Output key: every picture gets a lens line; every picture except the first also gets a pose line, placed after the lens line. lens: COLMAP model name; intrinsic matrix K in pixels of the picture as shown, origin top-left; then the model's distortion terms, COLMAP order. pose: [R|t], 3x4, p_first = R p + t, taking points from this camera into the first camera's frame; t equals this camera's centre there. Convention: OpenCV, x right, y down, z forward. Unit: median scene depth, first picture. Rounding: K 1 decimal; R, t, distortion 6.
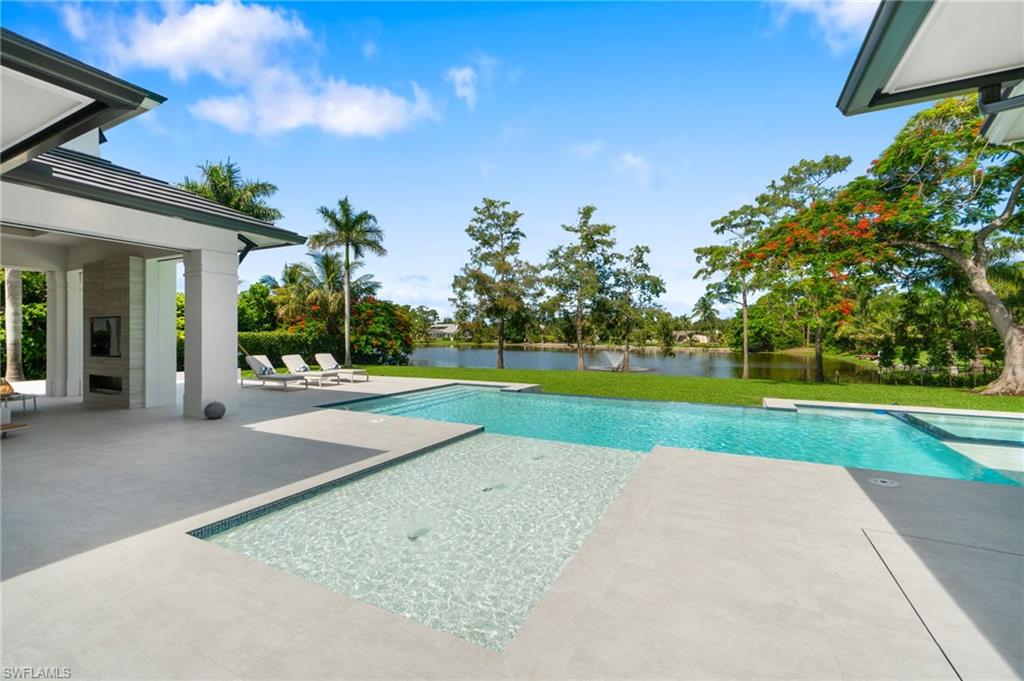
lens RADIAL K [[441.5, 0, 508.5], [0, 441.5, 338.5], [0, 0, 1]] dist [-0.006016, 0.001178]
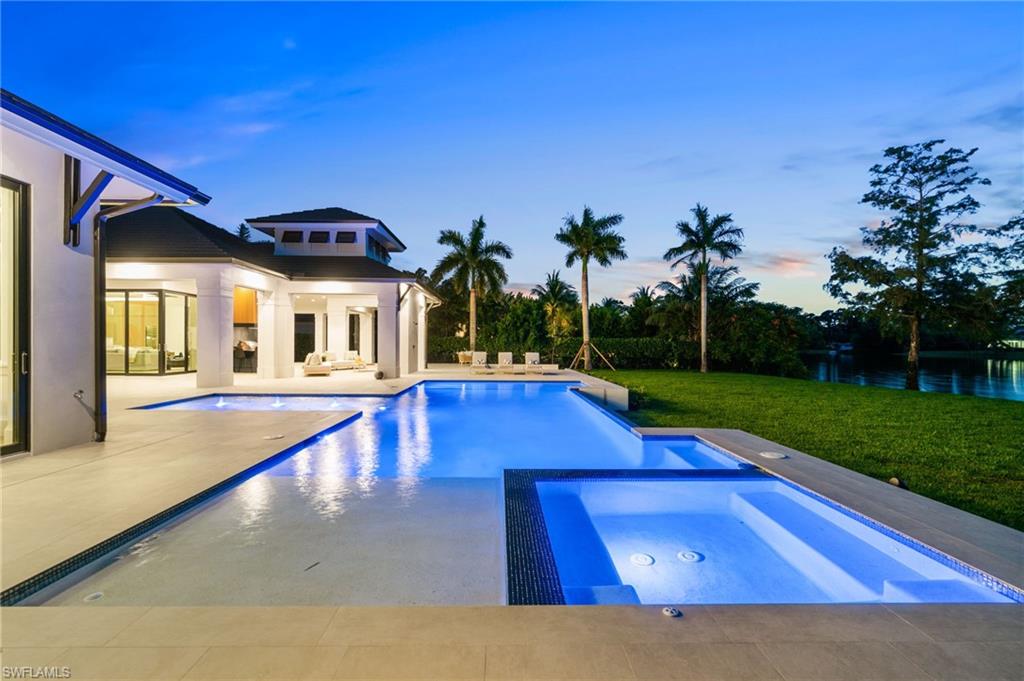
lens RADIAL K [[441.5, 0, 511.8], [0, 441.5, 342.0], [0, 0, 1]] dist [-0.006016, 0.001178]
pose [[0.470105, -0.000122, -0.882610, 0.292195], [-0.010369, 0.999930, -0.005661, 0.004121], [0.882549, 0.011813, 0.470071, 0.136628]]
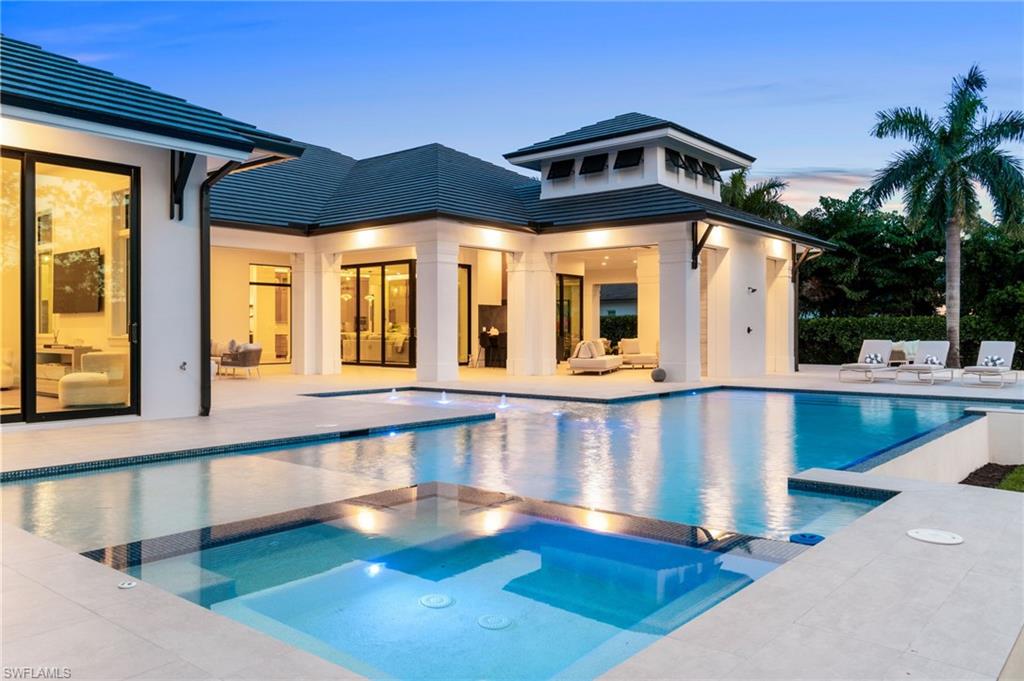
lens RADIAL K [[778.0, 0, 506.2], [0, 778.0, 344.9], [0, 0, 1]] dist [-0.014394, 0.001059]
pose [[-0.224657, 0.012673, -0.974355, 0.323201], [-0.003577, 0.999898, 0.013830, 0.010625], [0.974431, 0.006593, -0.224589, 0.231878]]
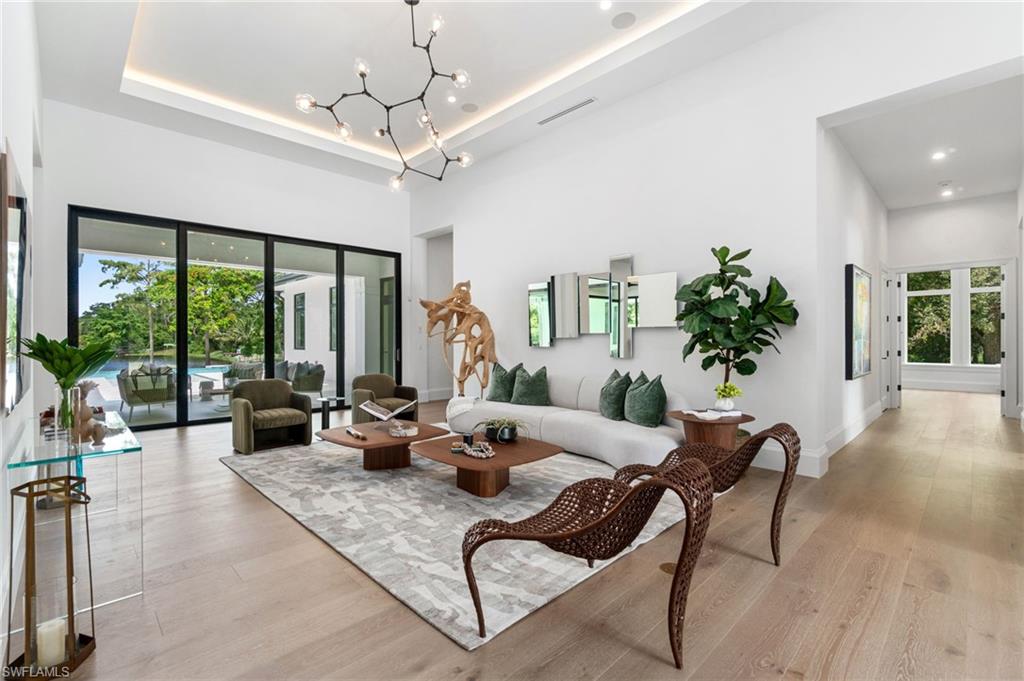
lens RADIAL K [[450.2, 0, 510.4], [0, 450.2, 338.7], [0, 0, 1]] dist [-0.006935, 0.001157]
pose [[0.312617, -0.000563, 0.949879, -0.305581], [0.005835, 0.999982, -0.001328, 0.006174], [-0.949861, 0.005958, 0.312615, -0.323581]]
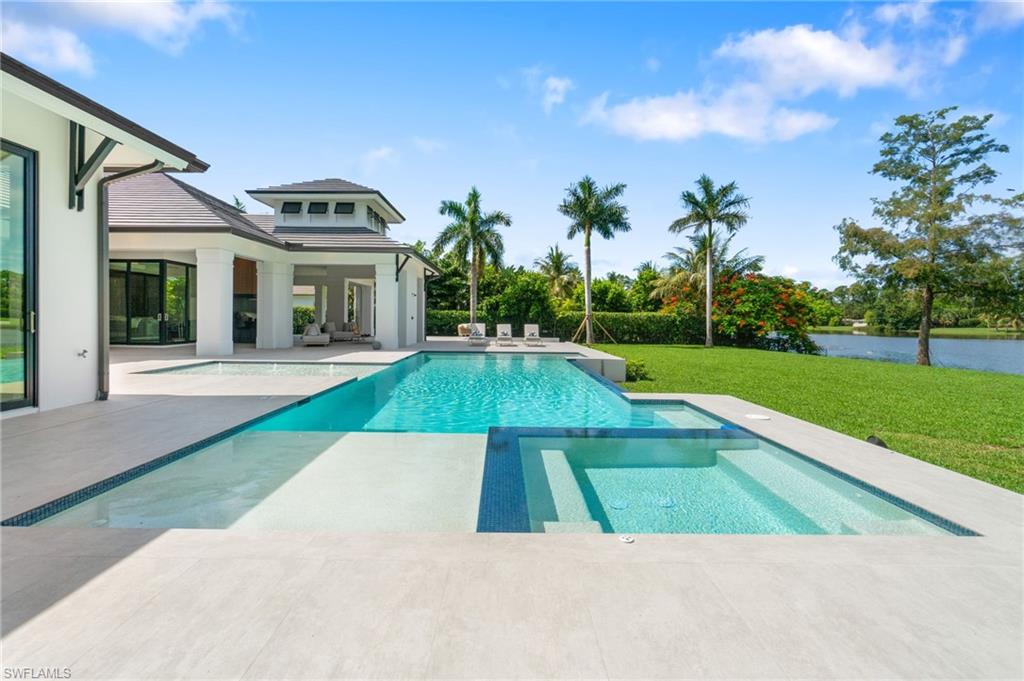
lens RADIAL K [[450.2, 0, 507.0], [0, 450.2, 319.3], [0, 0, 1]] dist [-0.006935, 0.001157]
pose [[0.453552, 0.004665, -0.891218, 0.299893], [-0.013238, 0.999911, -0.001503, 0.008574], [0.891131, 0.012480, 0.453574, 0.138666]]
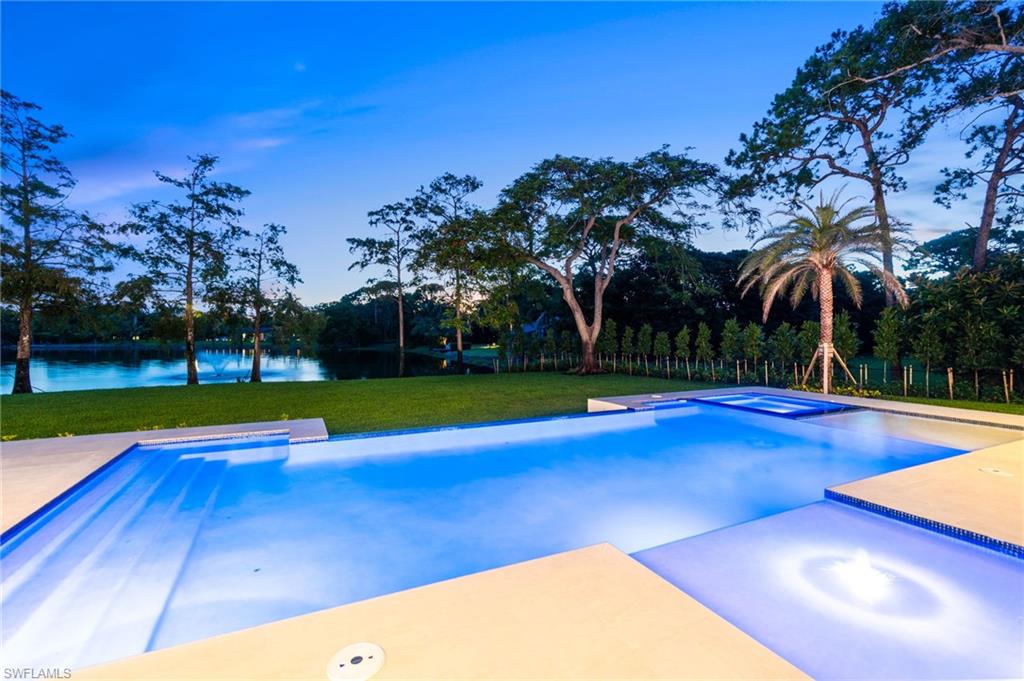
lens RADIAL K [[450.2, 0, 511.5], [0, 450.2, 327.6], [0, 0, 1]] dist [-0.006935, 0.001157]
pose [[0.606474, 0.007606, 0.795067, -0.093852], [0.005622, 0.999888, -0.013855, -0.004085], [-0.795083, 0.012873, 0.606364, 0.159157]]
